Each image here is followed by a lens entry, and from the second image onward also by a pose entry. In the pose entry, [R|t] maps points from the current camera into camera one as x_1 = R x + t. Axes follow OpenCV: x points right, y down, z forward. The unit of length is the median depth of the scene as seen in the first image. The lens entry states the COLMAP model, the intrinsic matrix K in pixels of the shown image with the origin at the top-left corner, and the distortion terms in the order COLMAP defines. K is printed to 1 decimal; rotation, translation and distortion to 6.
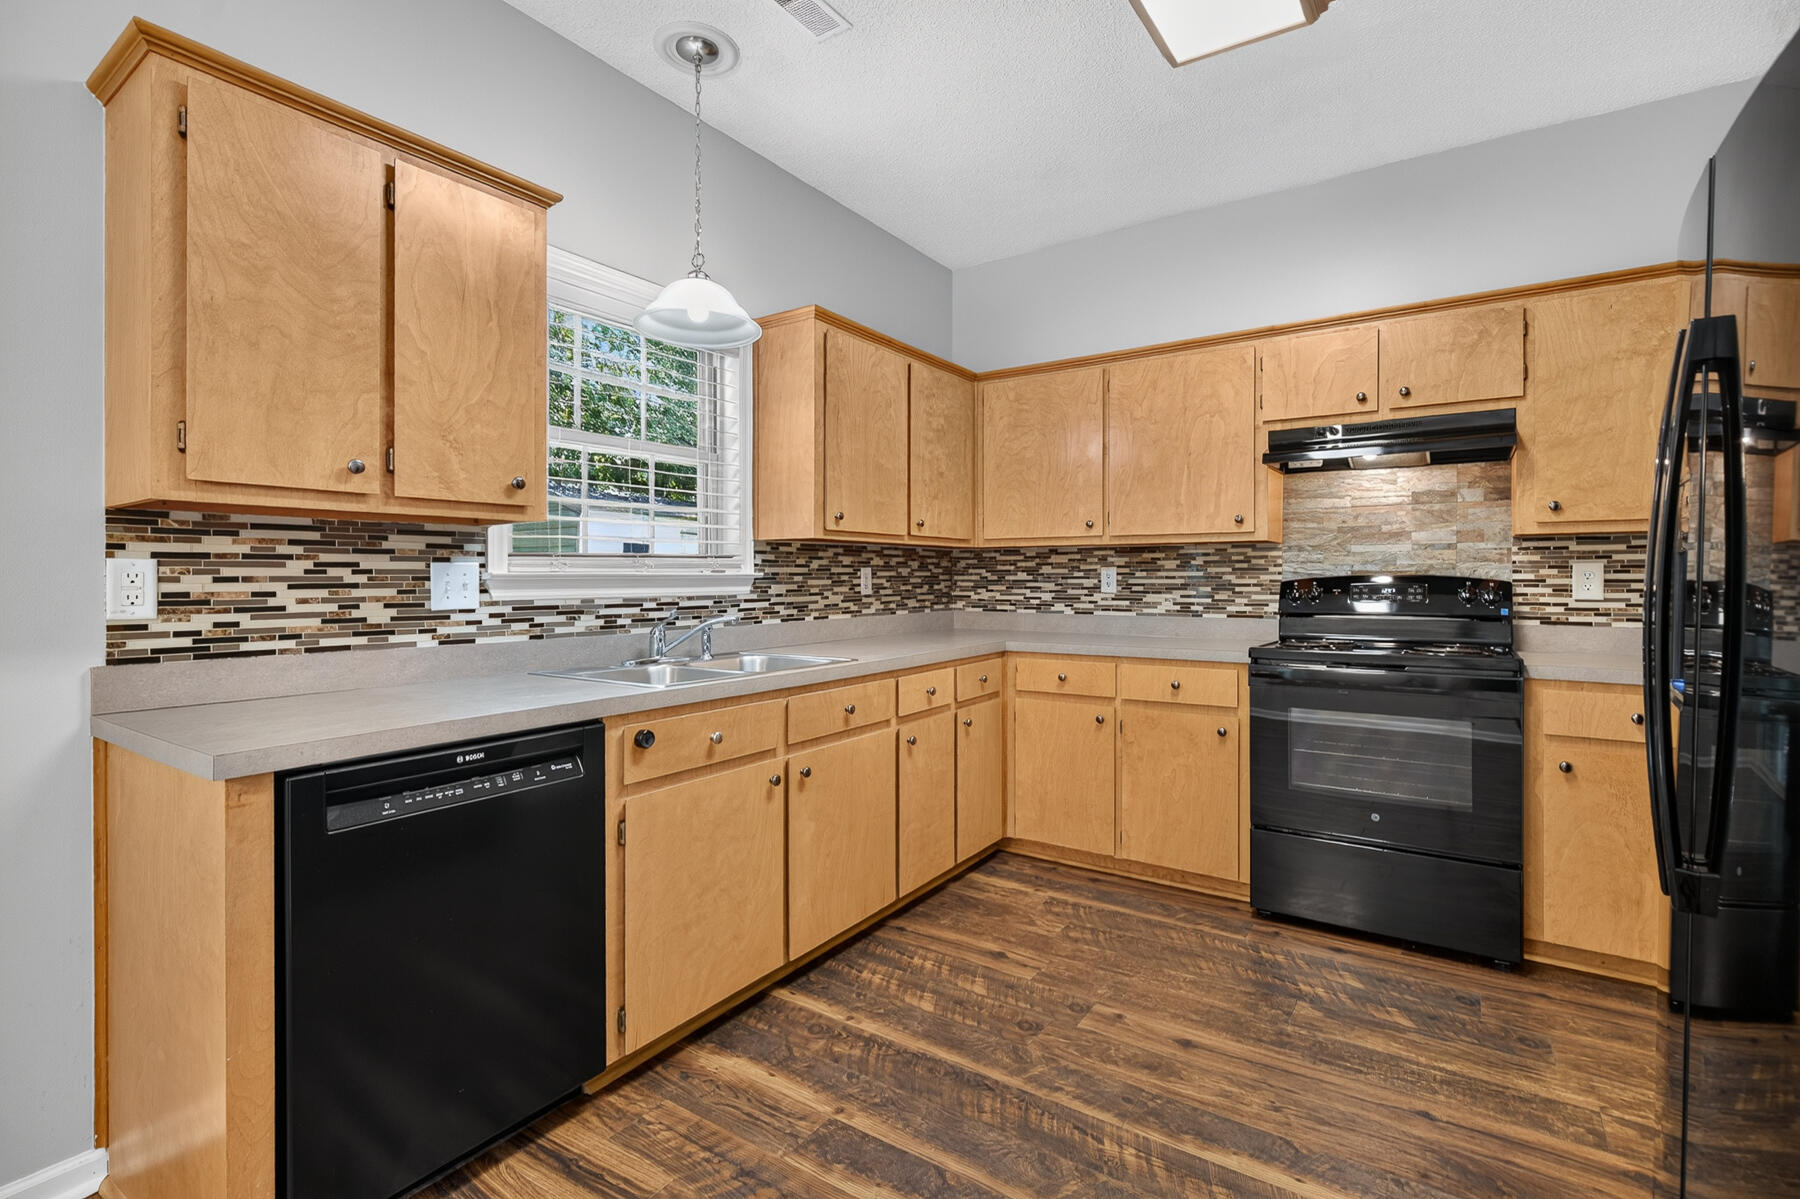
lens RADIAL K [[793.3, 0, 987.1], [0, 793.3, 601.7], [0, 0, 1]] dist [0.001046, -0.000735]
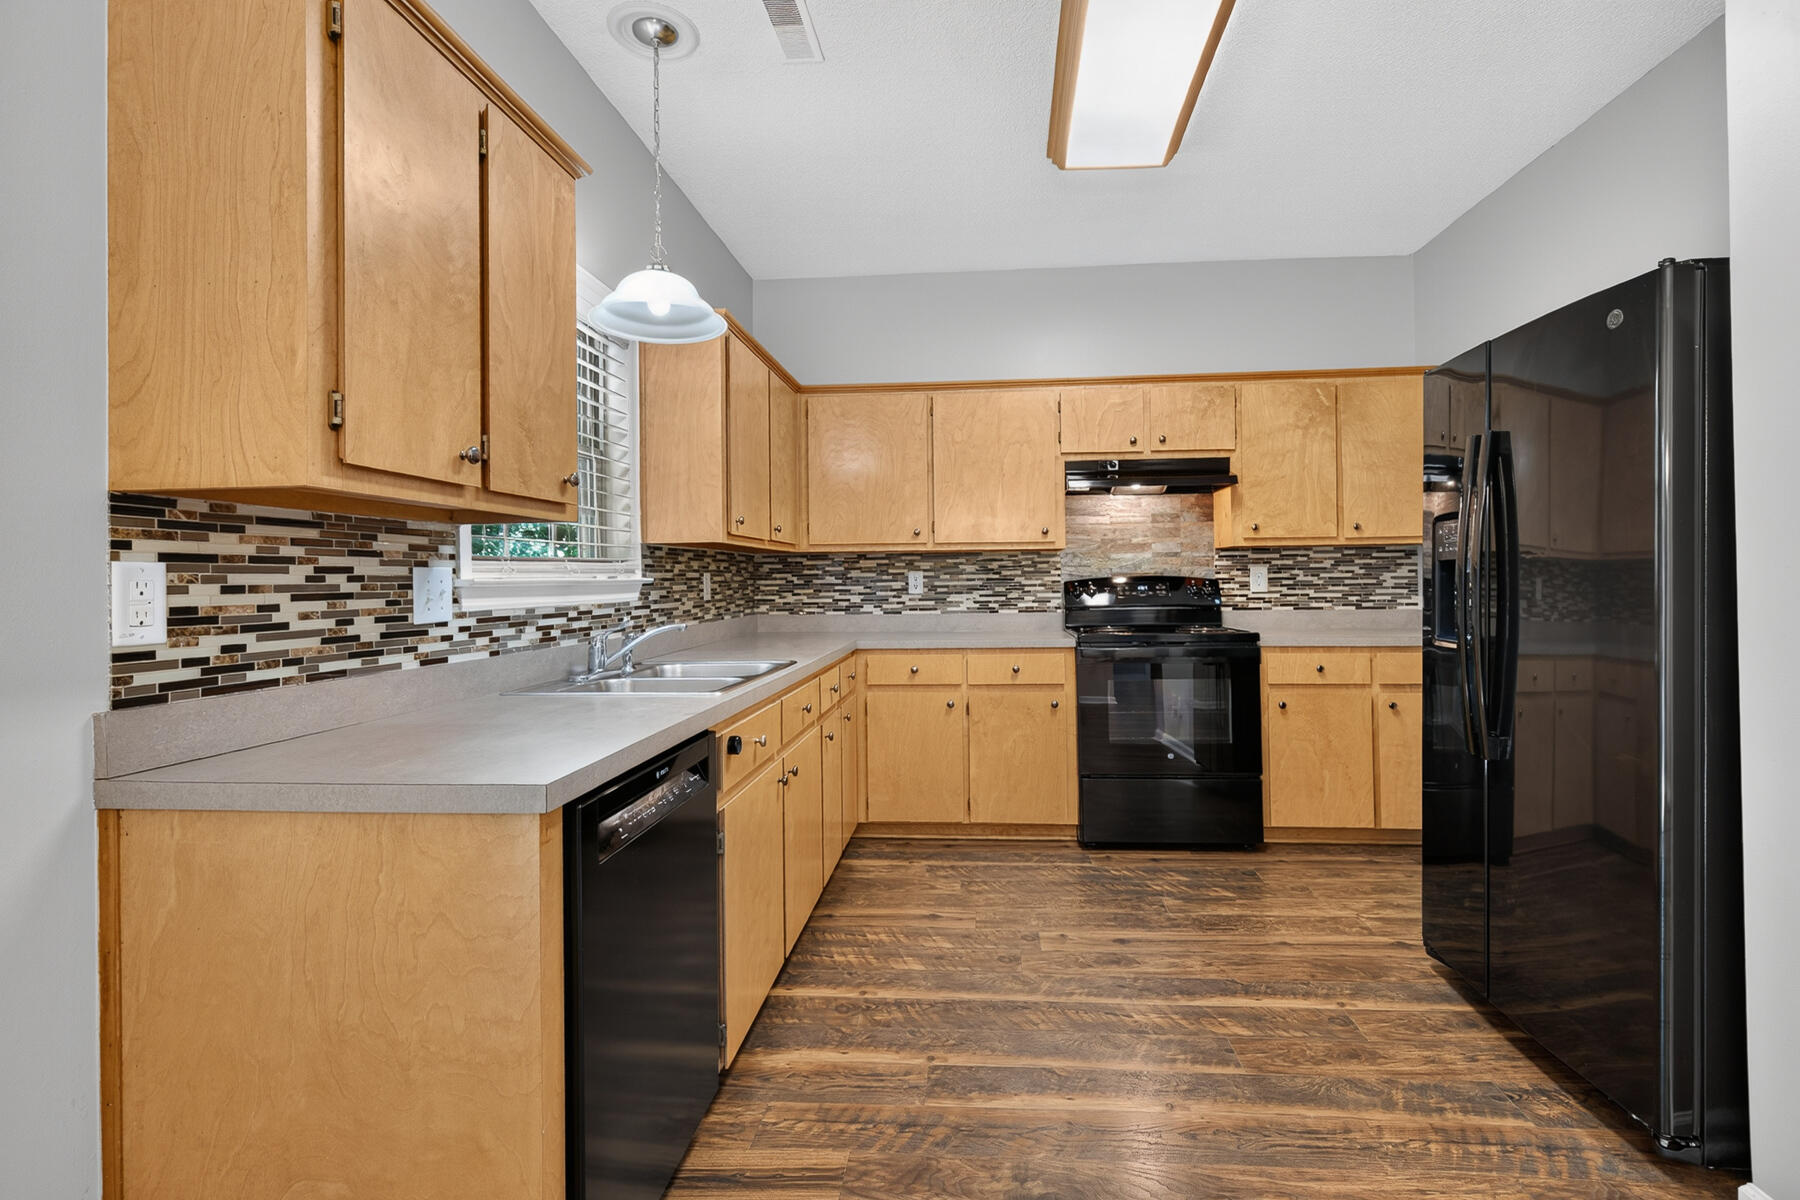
lens RADIAL K [[805.8, 0, 900.0], [0, 805.8, 600.0], [0, 0, 1]] dist [-0.000555, 0.000078]
pose [[0.882325, -0.020900, 0.470177, -0.532668], [0.025598, 0.999666, -0.003601, 0.001019], [-0.469944, 0.015213, 0.882565, 0.009496]]
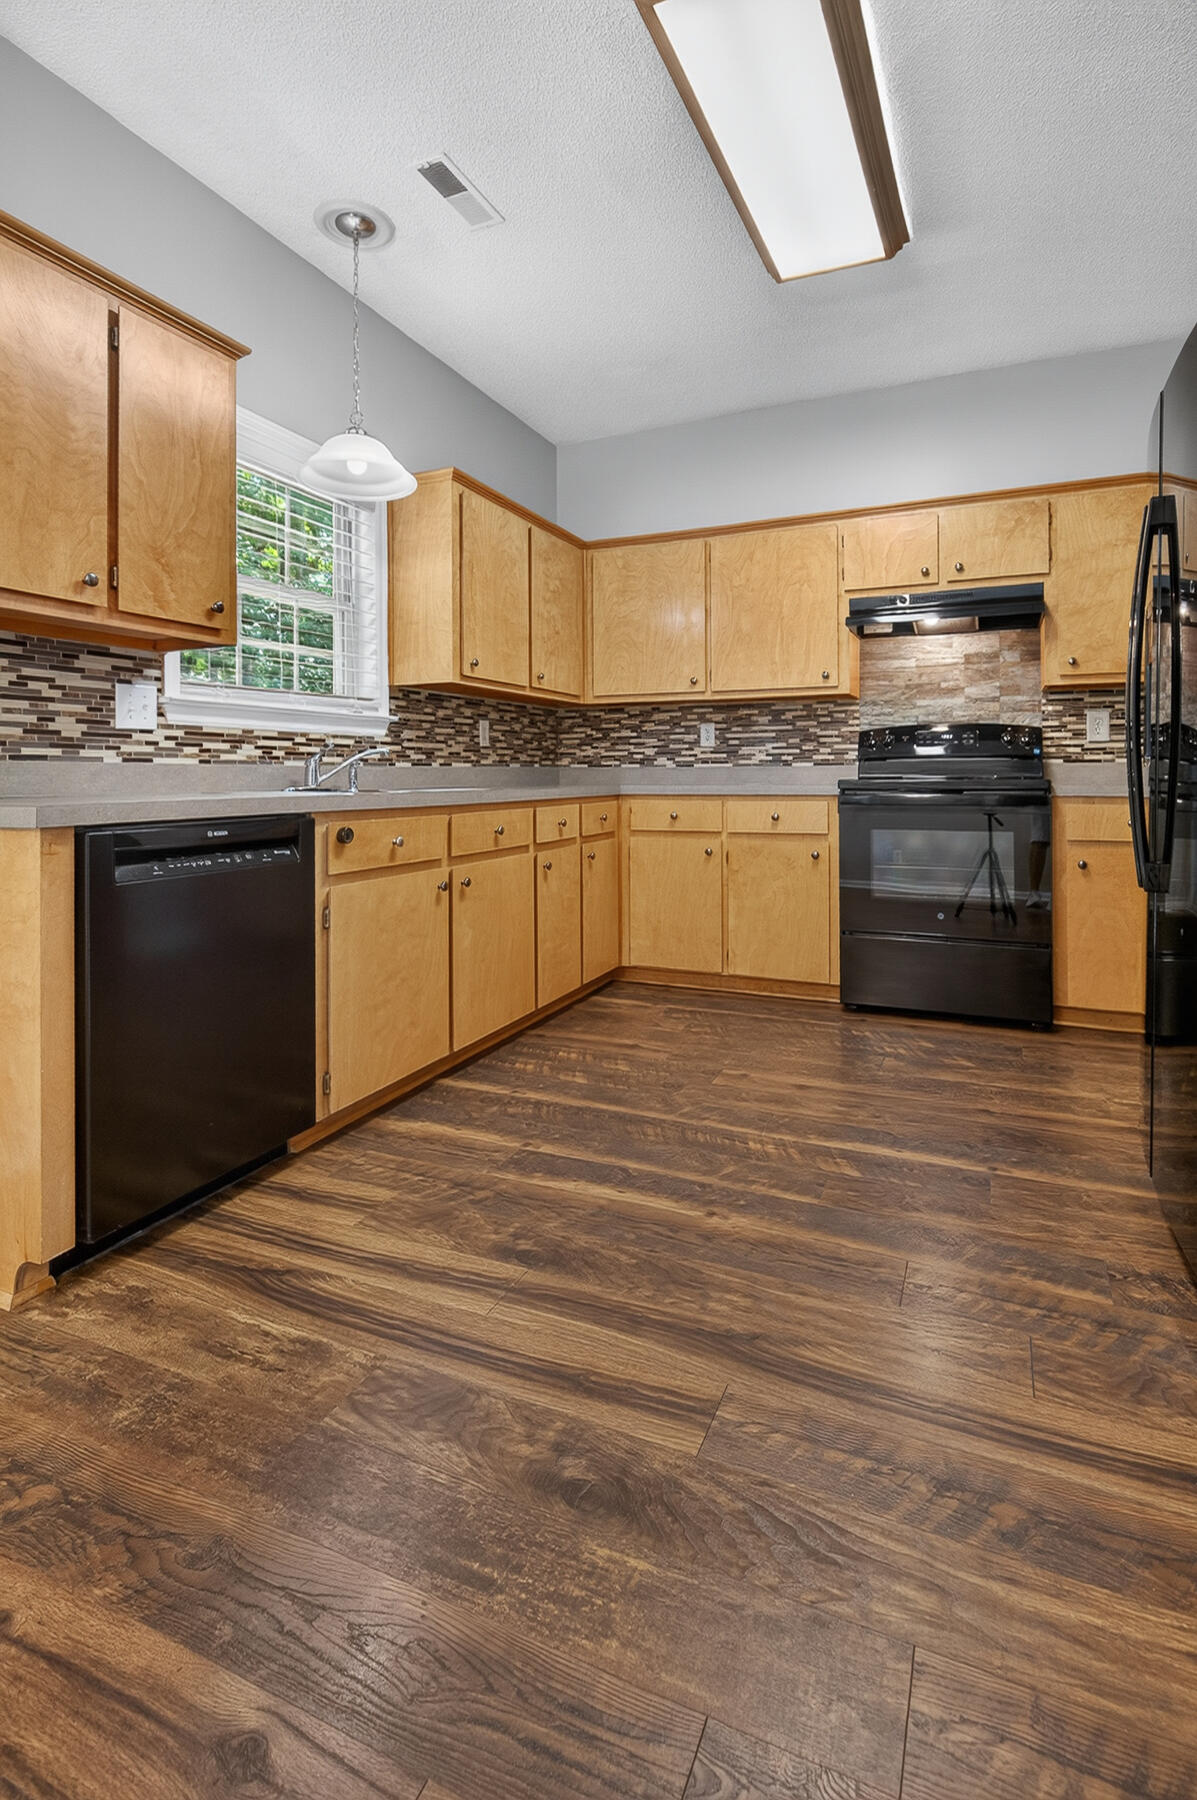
lens RADIAL K [[850.0, 0, 663.6], [0, 850.0, 812.3], [0, 0, 1]] dist [0.000020, 0.000344]
pose [[0.986181, -0.008582, 0.165449, -0.136327], [0.009115, 0.999955, -0.002458, 0.109393], [-0.165421, 0.003932, 0.986215, -0.202059]]
